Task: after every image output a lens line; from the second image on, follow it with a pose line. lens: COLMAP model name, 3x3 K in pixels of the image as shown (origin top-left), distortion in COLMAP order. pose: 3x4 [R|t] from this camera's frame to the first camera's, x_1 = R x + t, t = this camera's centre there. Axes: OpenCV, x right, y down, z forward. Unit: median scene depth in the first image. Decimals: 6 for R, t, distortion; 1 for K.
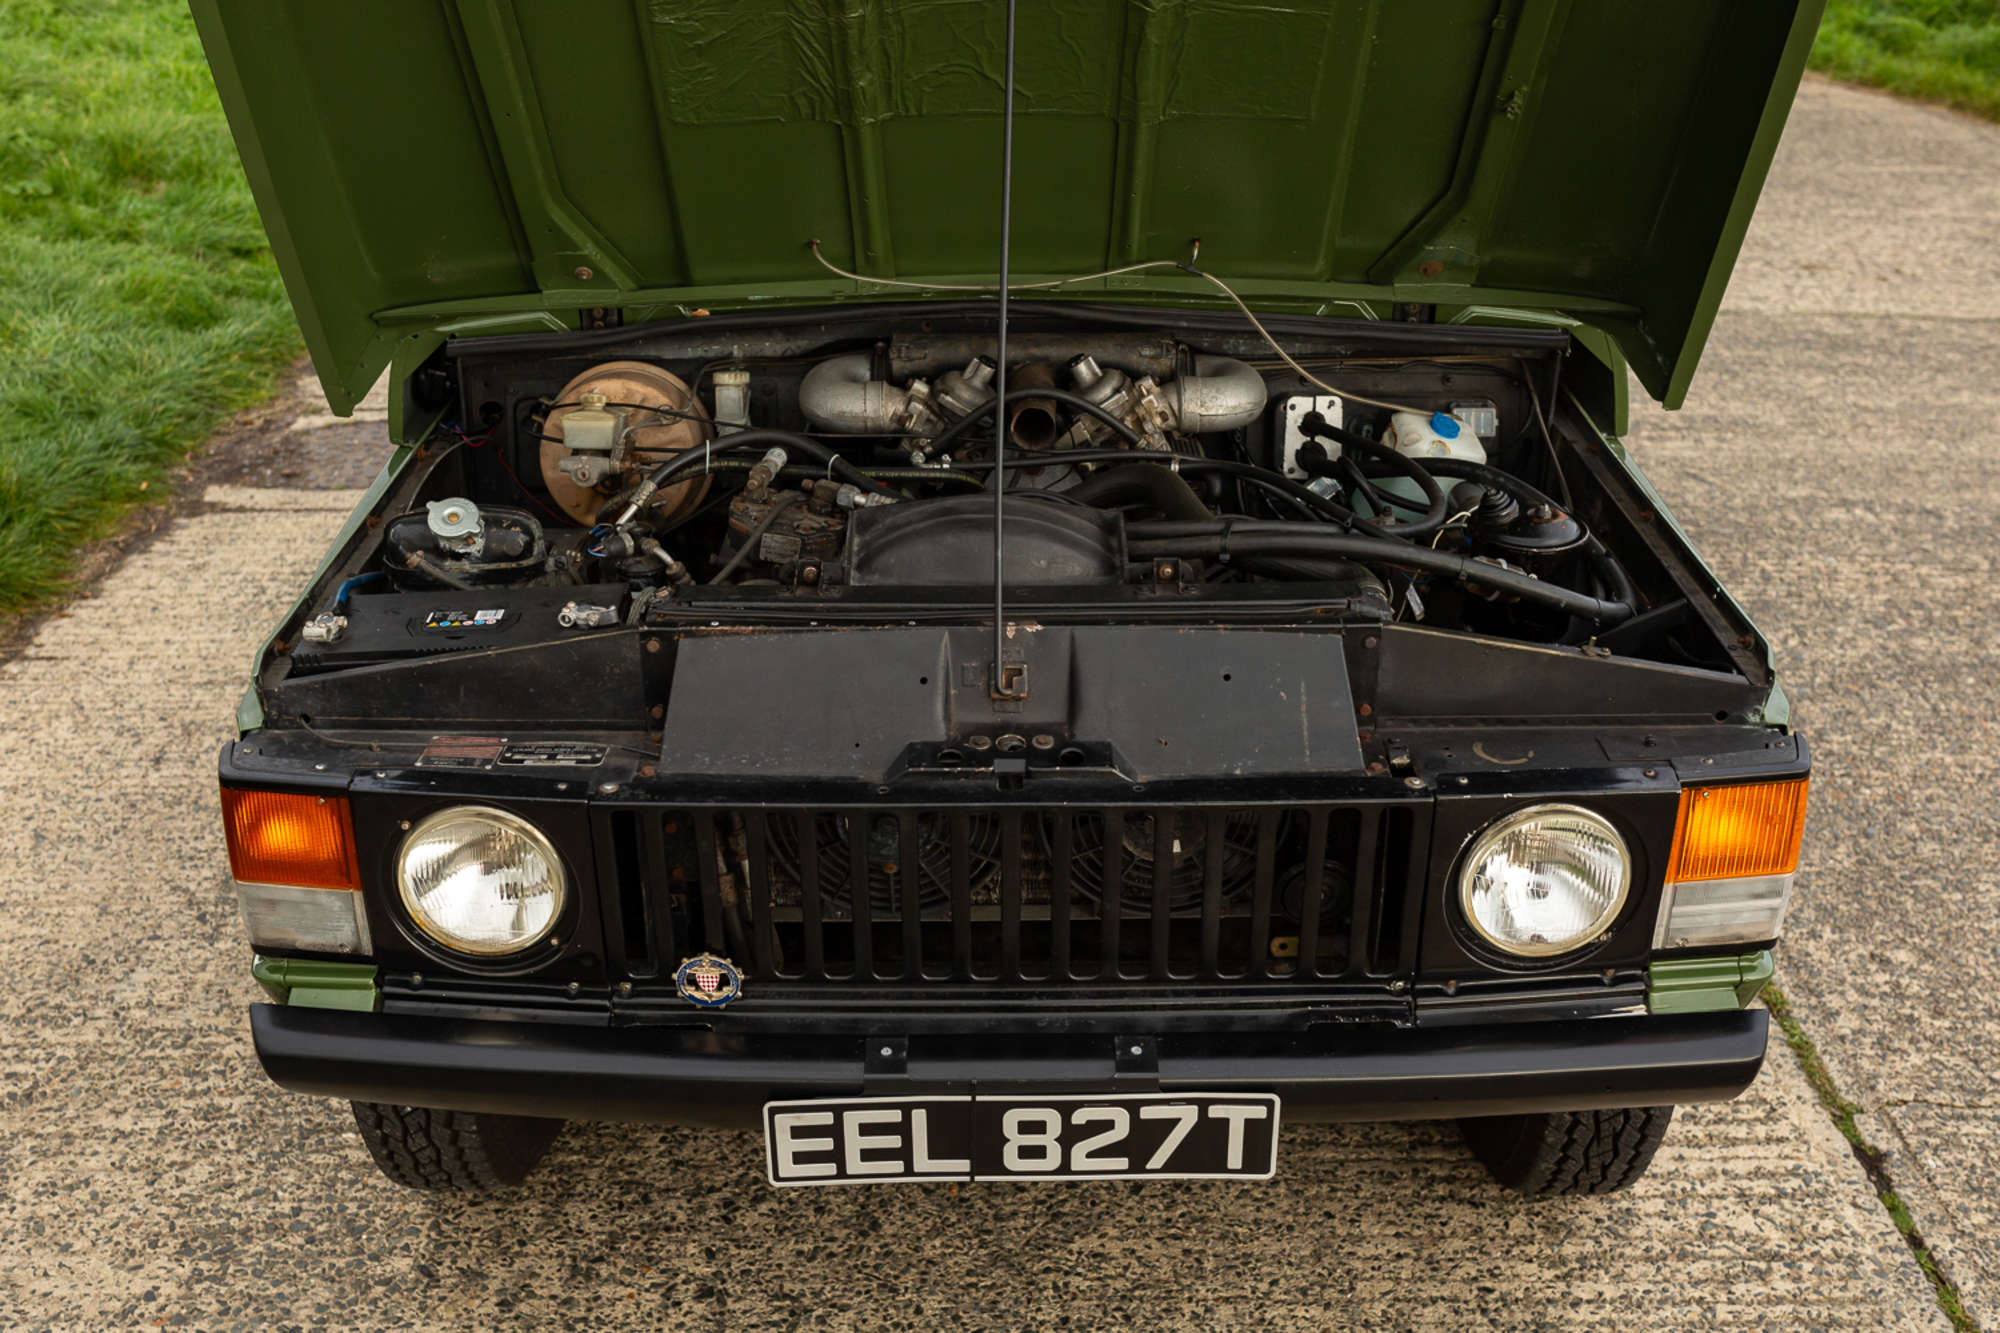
lens RADIAL K [[2053.3, 0, 992.1], [0, 2053.3, 707.8], [0, 0, 1]] dist [-0.005461, 0.005814]
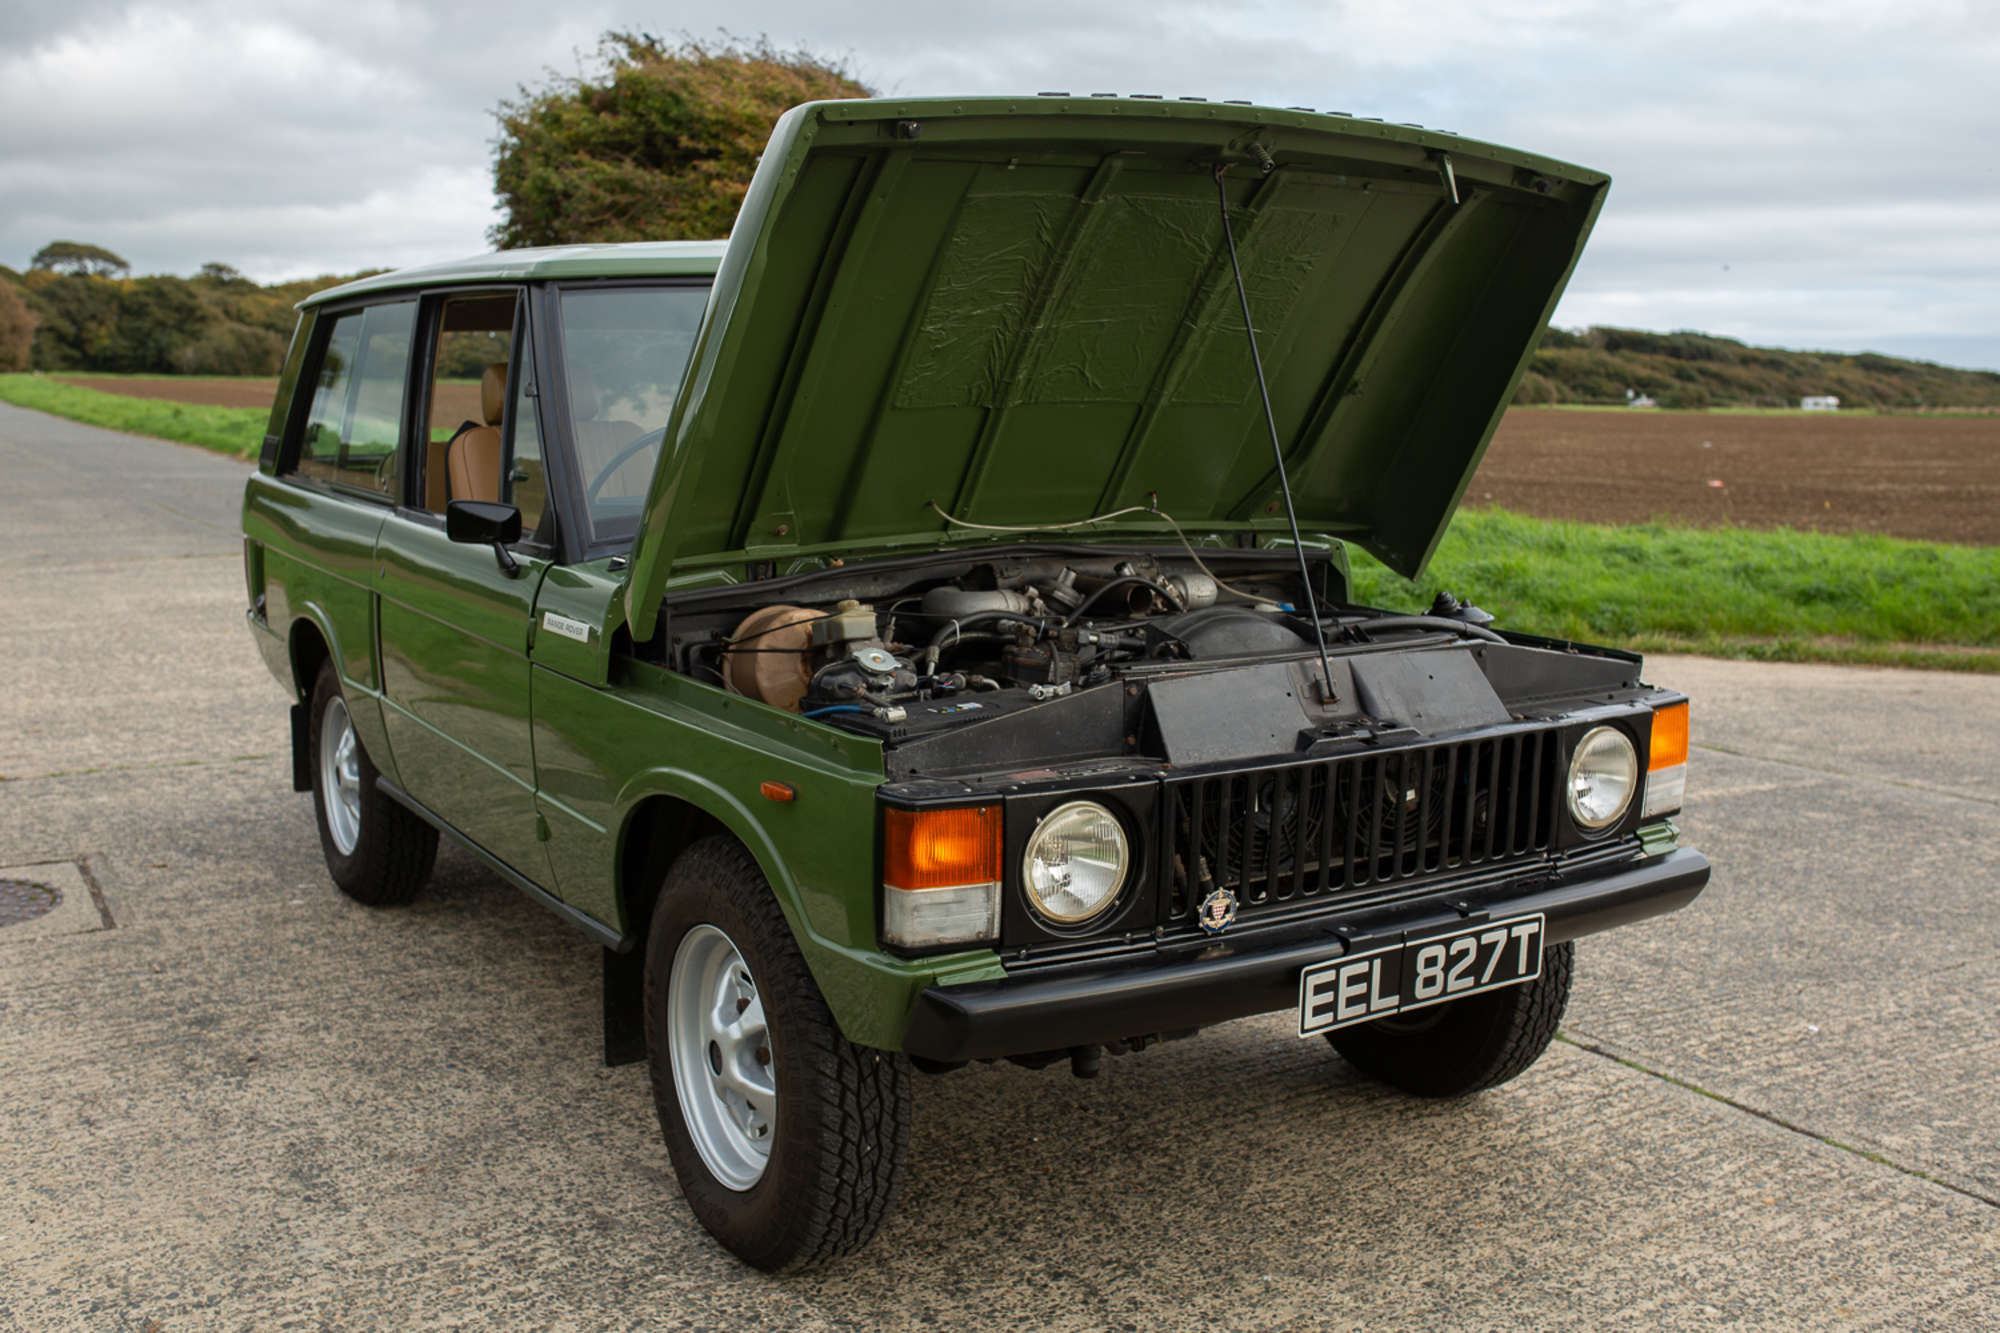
lens RADIAL K [[1957.7, 0, 970.5], [0, 1957.7, 662.3], [0, 0, 1]] dist [-0.064046, 0.000338]
pose [[0.847126, -0.071804, 0.526518, -1.004641], [0.226290, 0.945244, -0.235174, 0.254133], [-0.480802, 0.318367, 0.816989, -0.086732]]
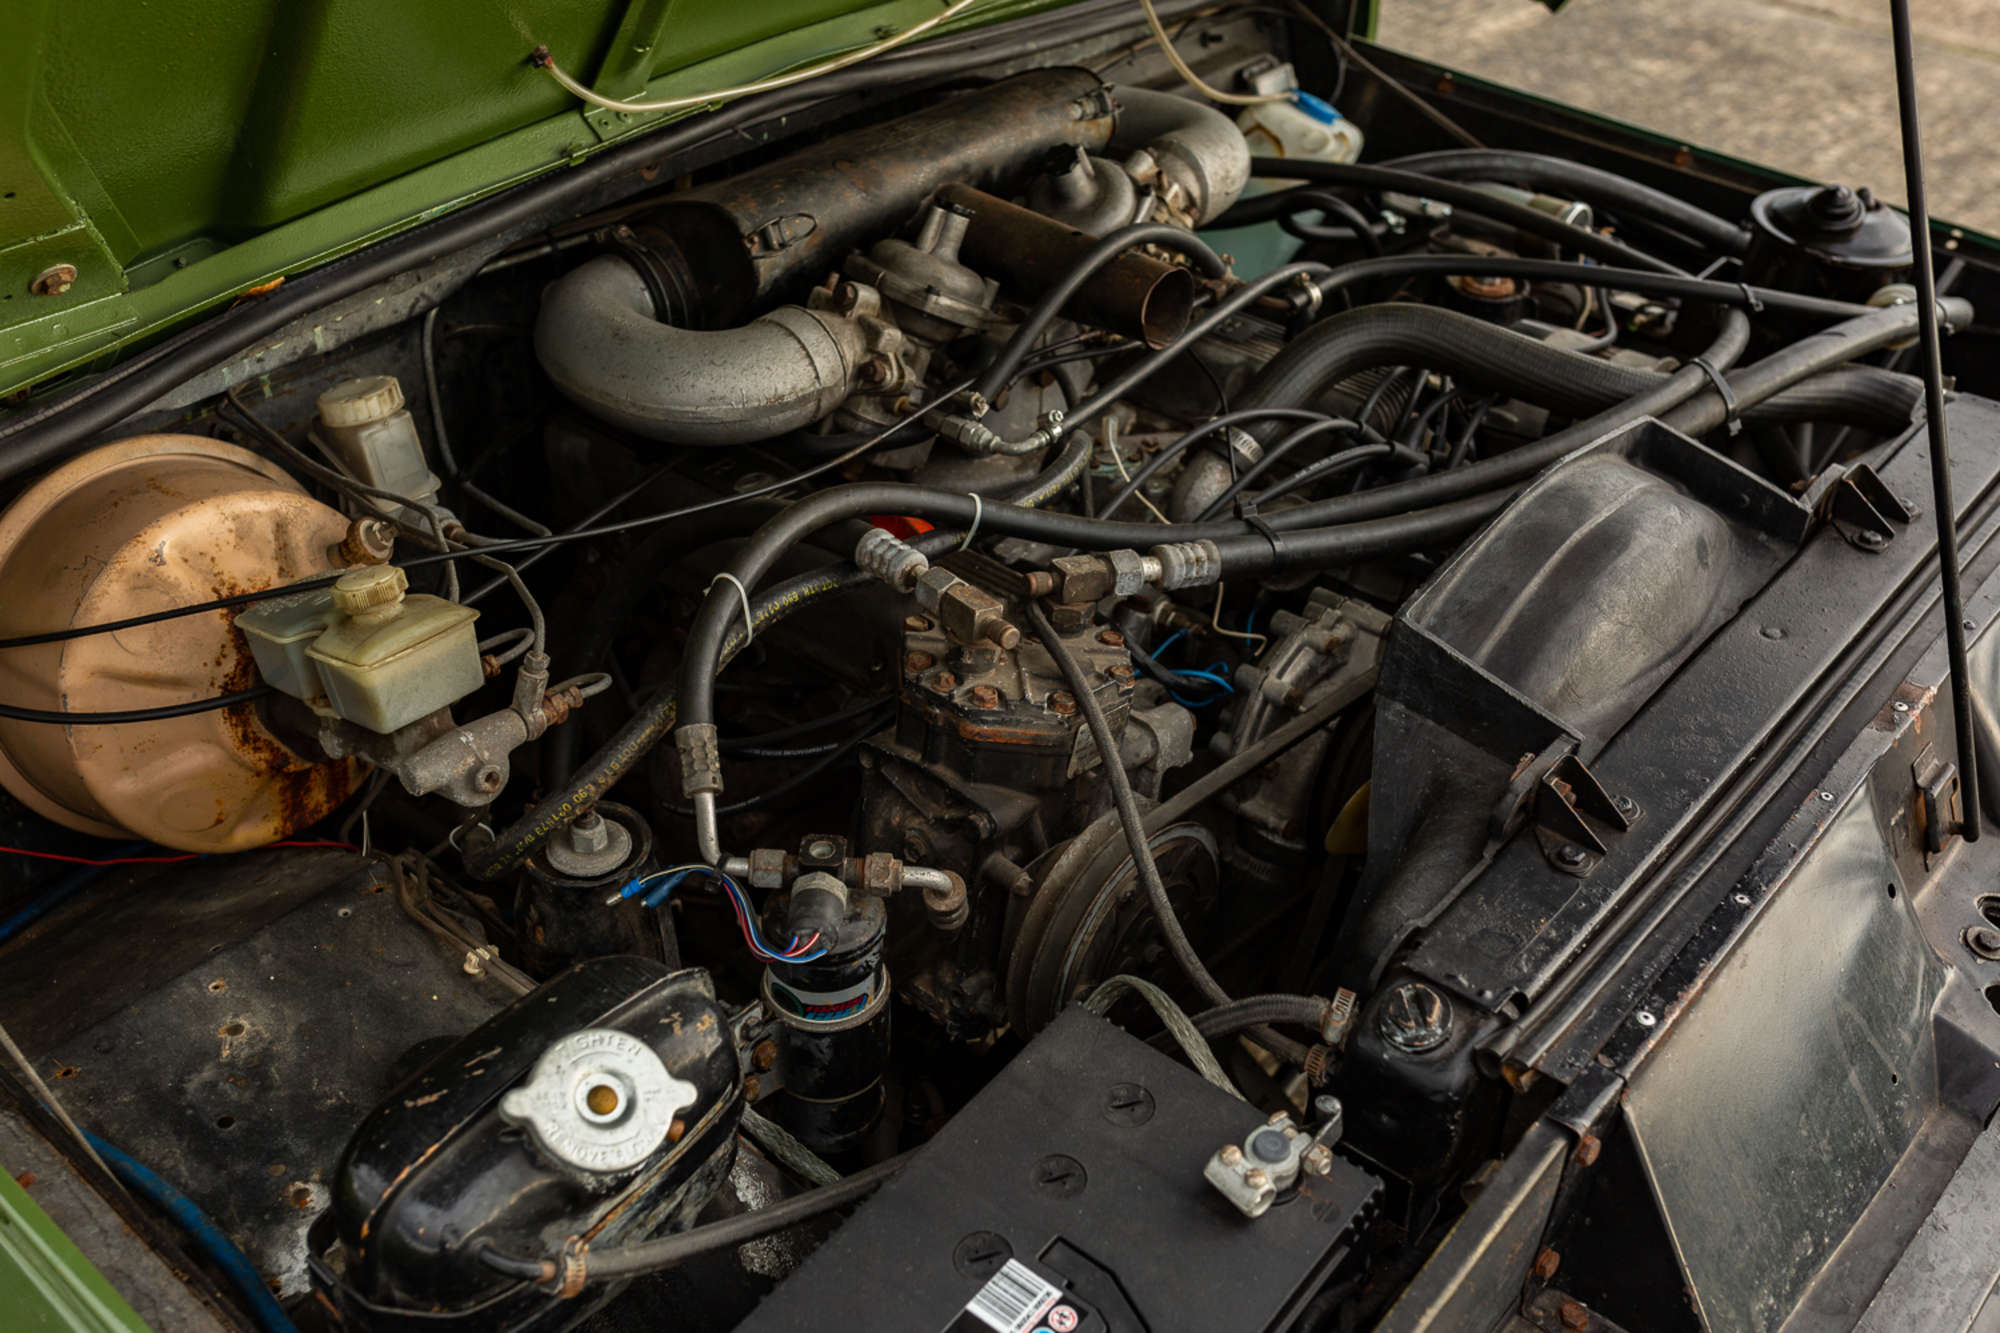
lens RADIAL K [[1977.7, 0, 1000.0], [0, 1977.7, 666.5], [0, 0, 1]] dist [0.070125, 0.001837]
pose [[0.643362, -0.435702, 0.629483, -0.455616], [0.288109, 0.899598, 0.328203, -0.285932], [-0.709280, -0.029793, 0.704297, 0.810479]]
